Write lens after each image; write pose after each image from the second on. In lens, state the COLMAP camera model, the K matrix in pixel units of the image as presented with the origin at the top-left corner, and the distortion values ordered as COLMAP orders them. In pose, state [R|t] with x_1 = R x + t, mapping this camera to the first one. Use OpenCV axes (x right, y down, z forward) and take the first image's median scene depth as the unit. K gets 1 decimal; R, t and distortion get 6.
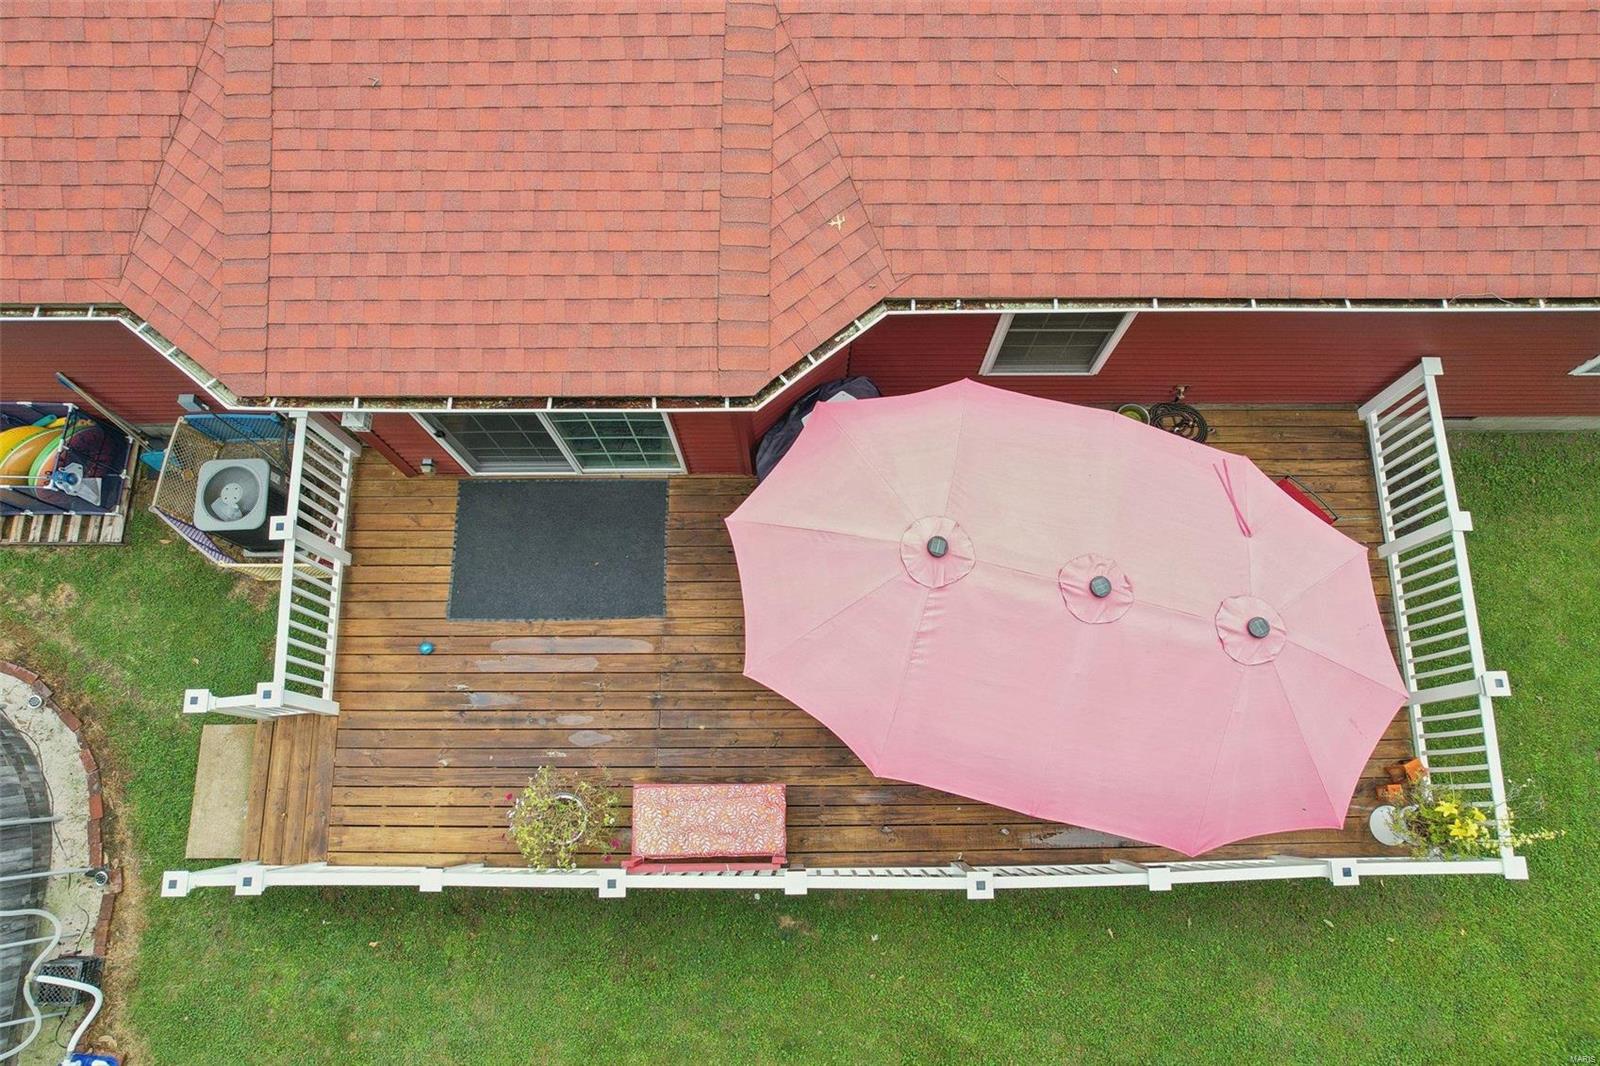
lens RADIAL K [[1049.9, 0, 805.2], [0, 1049.9, 538.2], [0, 0, 1]] dist [-0.063338, 0.054077]
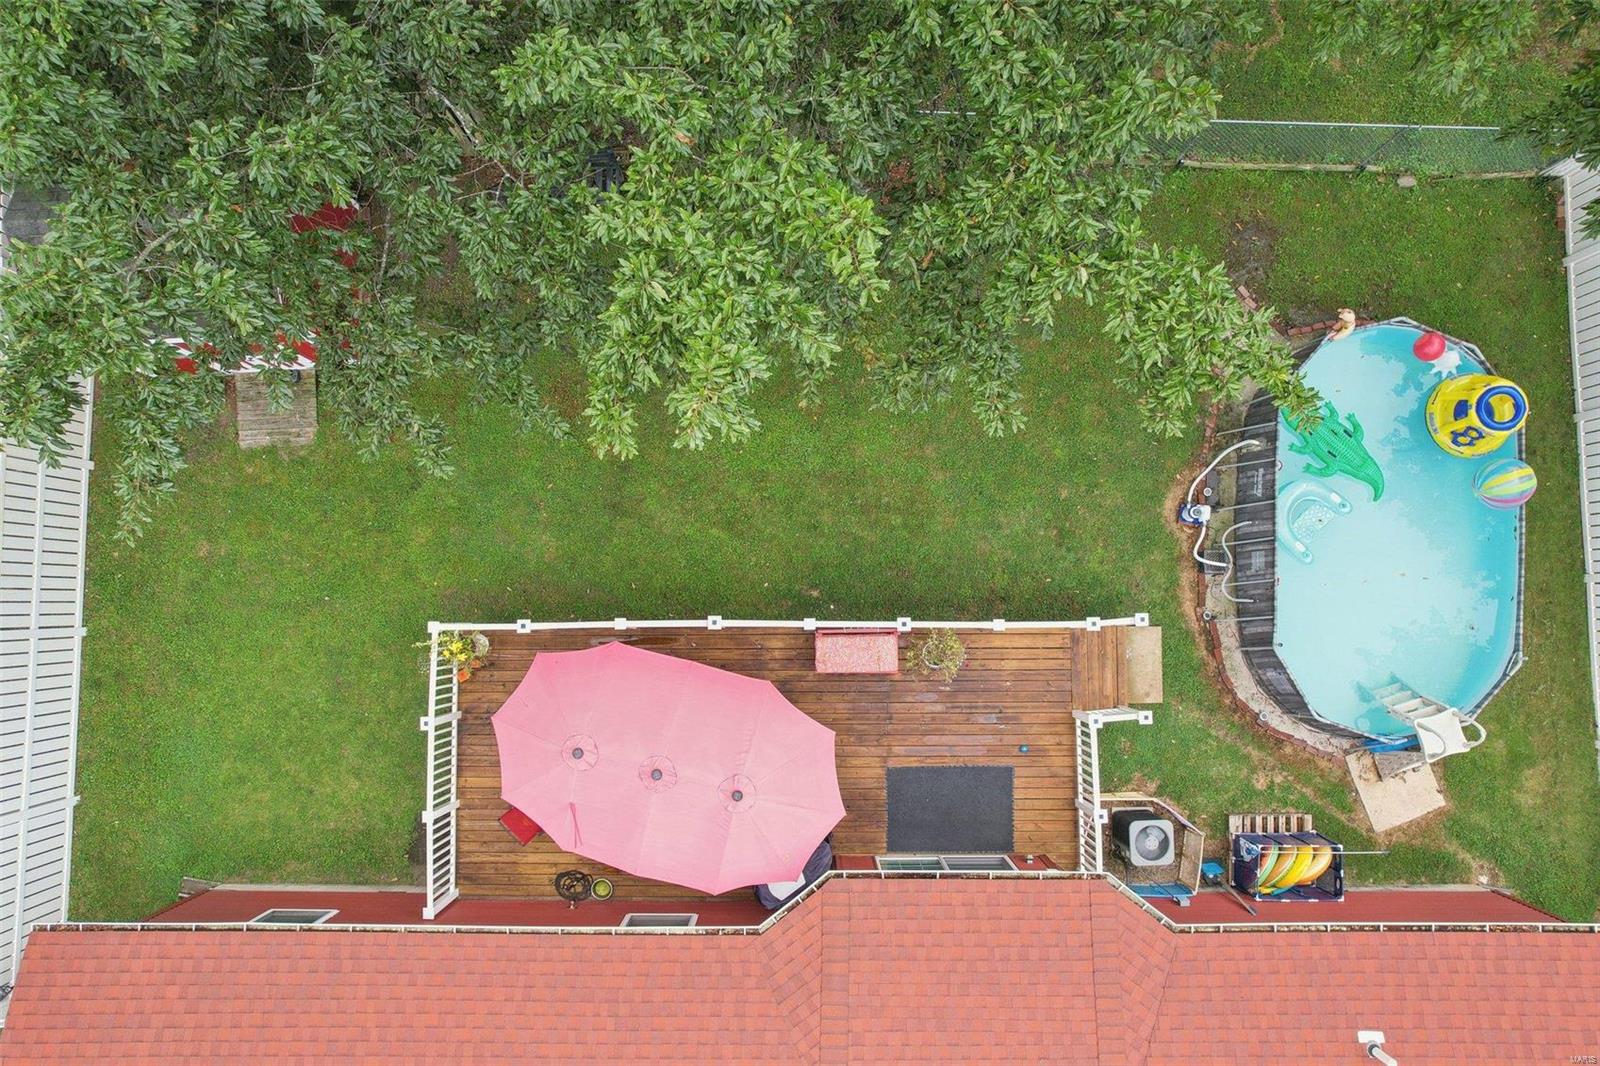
lens RADIAL K [[1049.9, 0, 805.2], [0, 1049.9, 538.2], [0, 0, 1]] dist [-0.063338, 0.054077]
pose [[-0.999988, -0.004846, -0.000091, -0.000054], [0.004569, -0.948740, 0.316025, -0.120426], [-0.001618, 0.316021, 0.948751, -0.808684]]
